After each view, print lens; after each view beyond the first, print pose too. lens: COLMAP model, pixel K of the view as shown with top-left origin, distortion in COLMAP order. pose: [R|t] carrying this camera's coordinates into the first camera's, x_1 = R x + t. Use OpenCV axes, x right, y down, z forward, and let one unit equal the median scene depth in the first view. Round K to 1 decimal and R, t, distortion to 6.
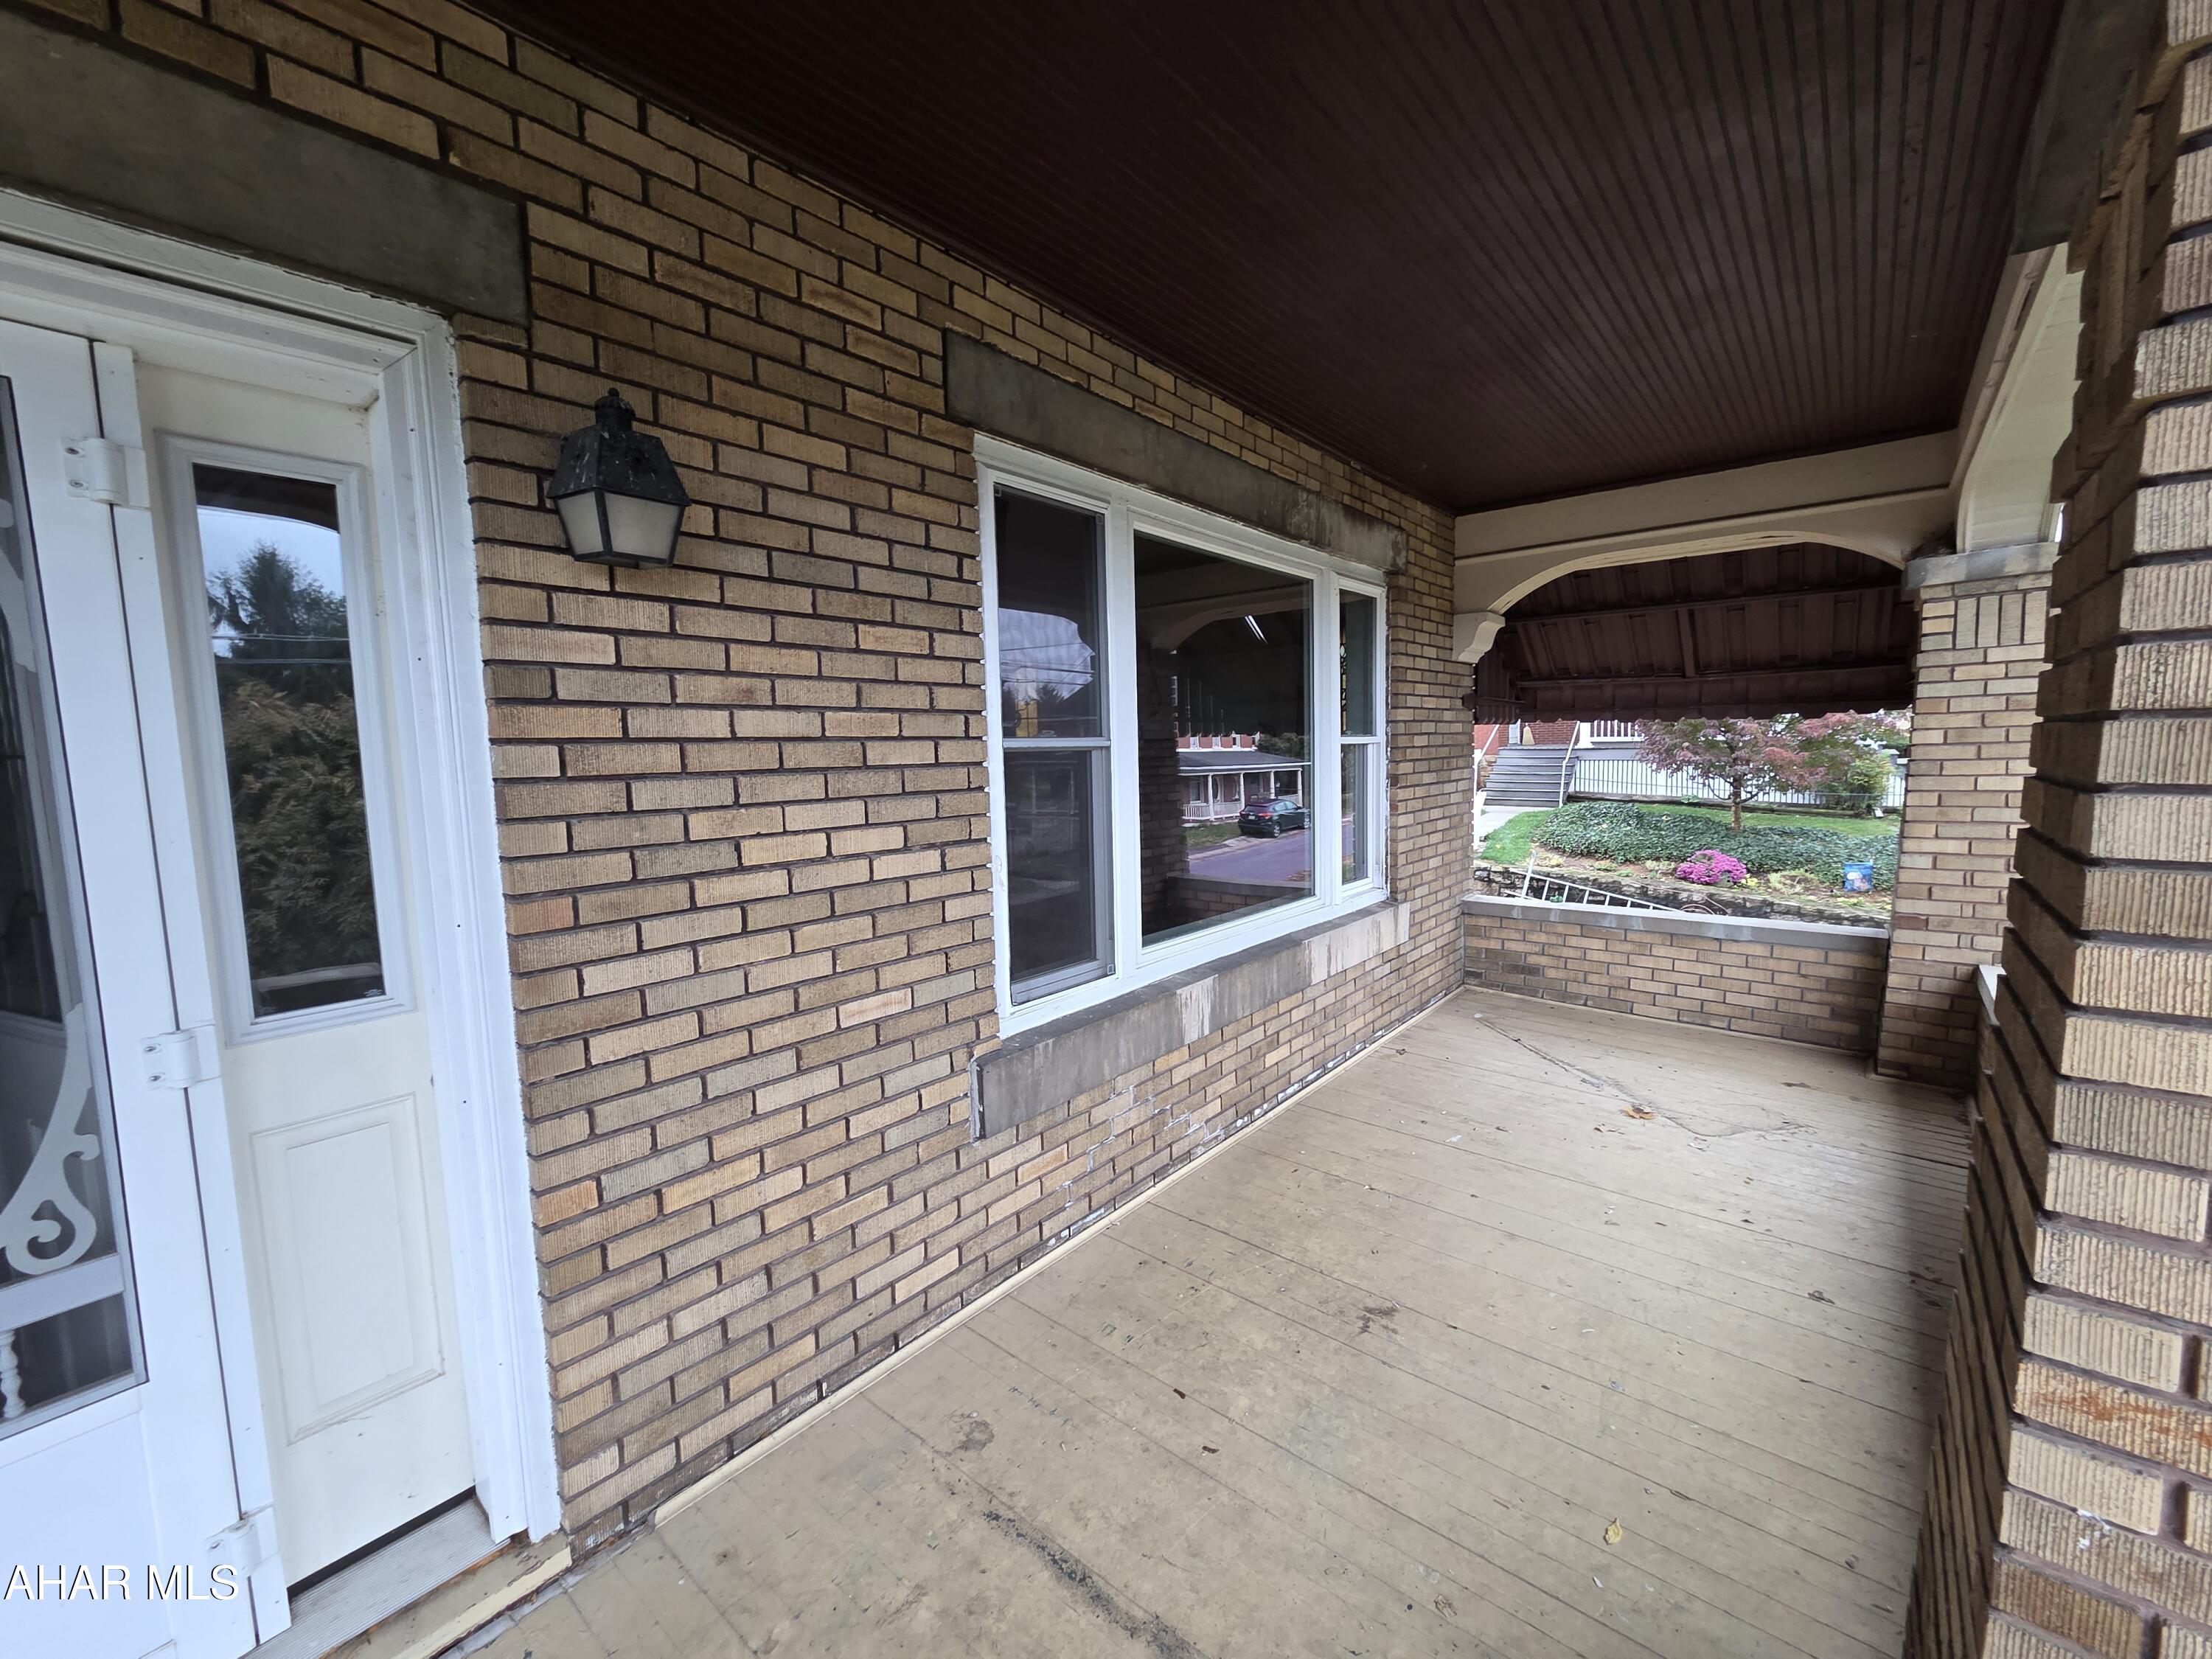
lens RADIAL K [[896.9, 0, 1103.8], [0, 896.9, 836.2], [0, 0, 1]] dist [0.002600, -0.002324]
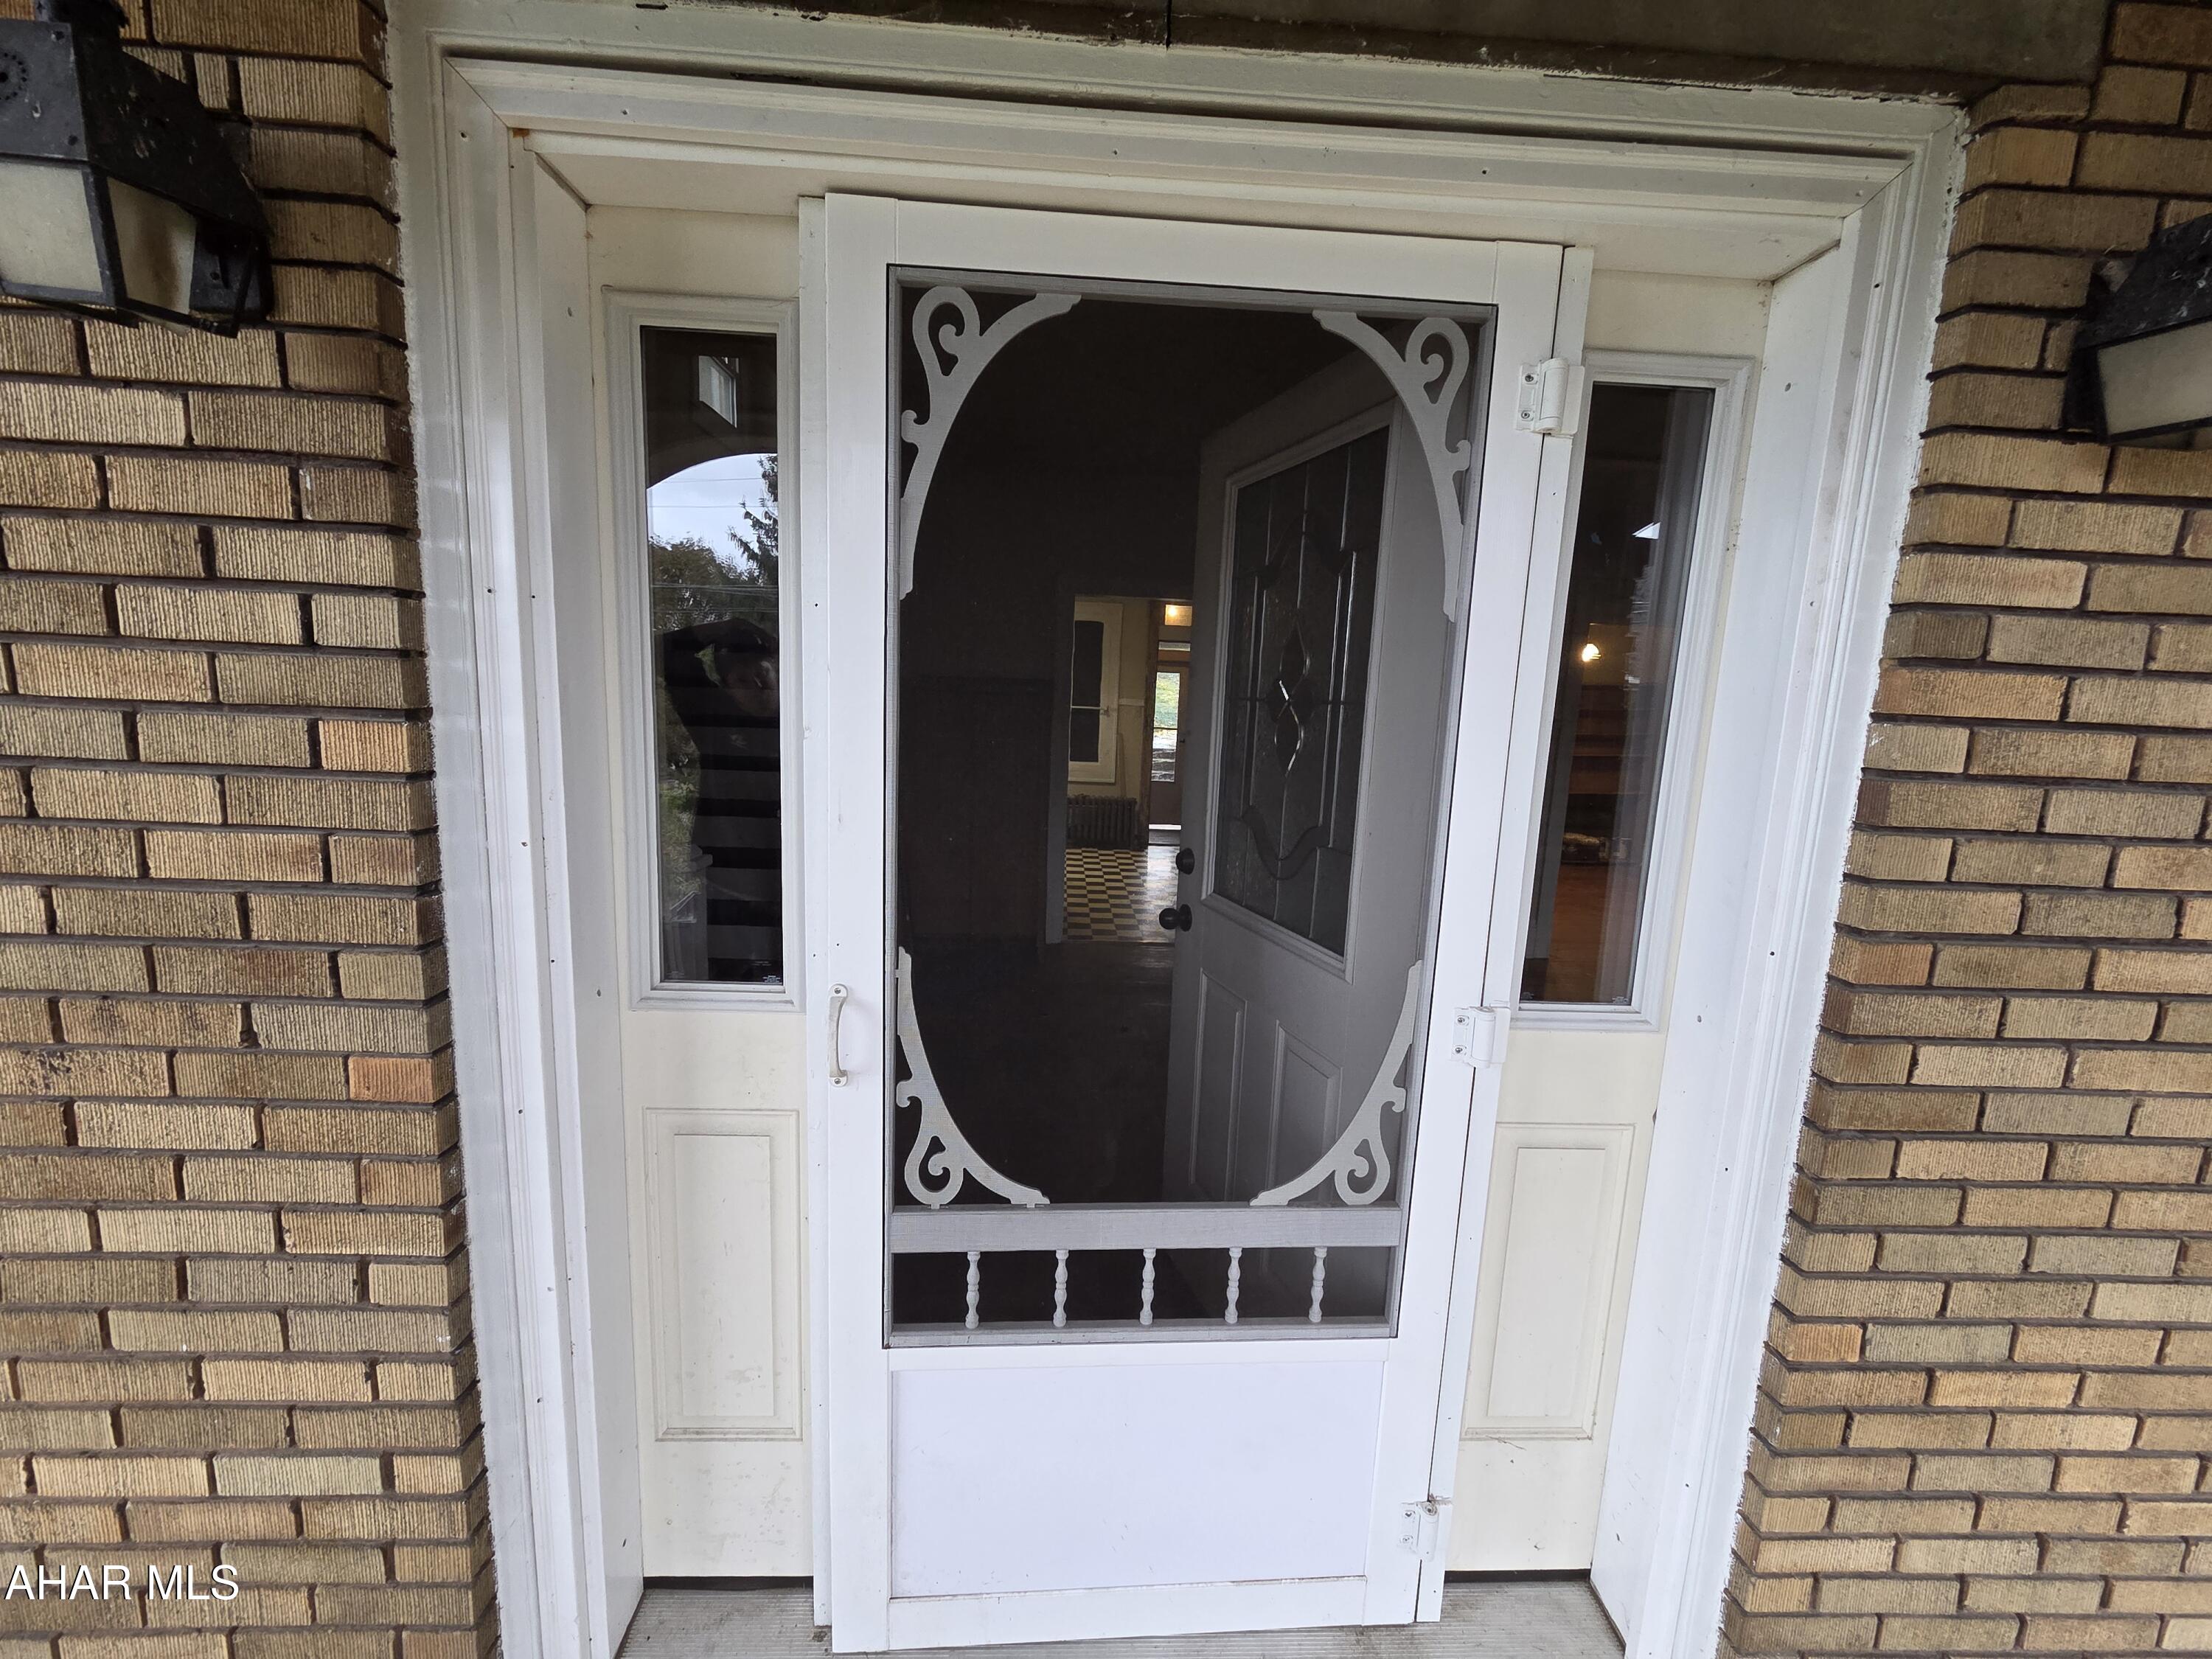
lens RADIAL K [[896.9, 0, 1103.8], [0, 896.9, 836.2], [0, 0, 1]] dist [0.002600, -0.002324]
pose [[0.674143, 0.164383, -0.720076, -0.522900], [-0.129089, 0.986136, 0.104266, -0.005603], [0.727232, 0.022664, 0.686017, 0.047035]]
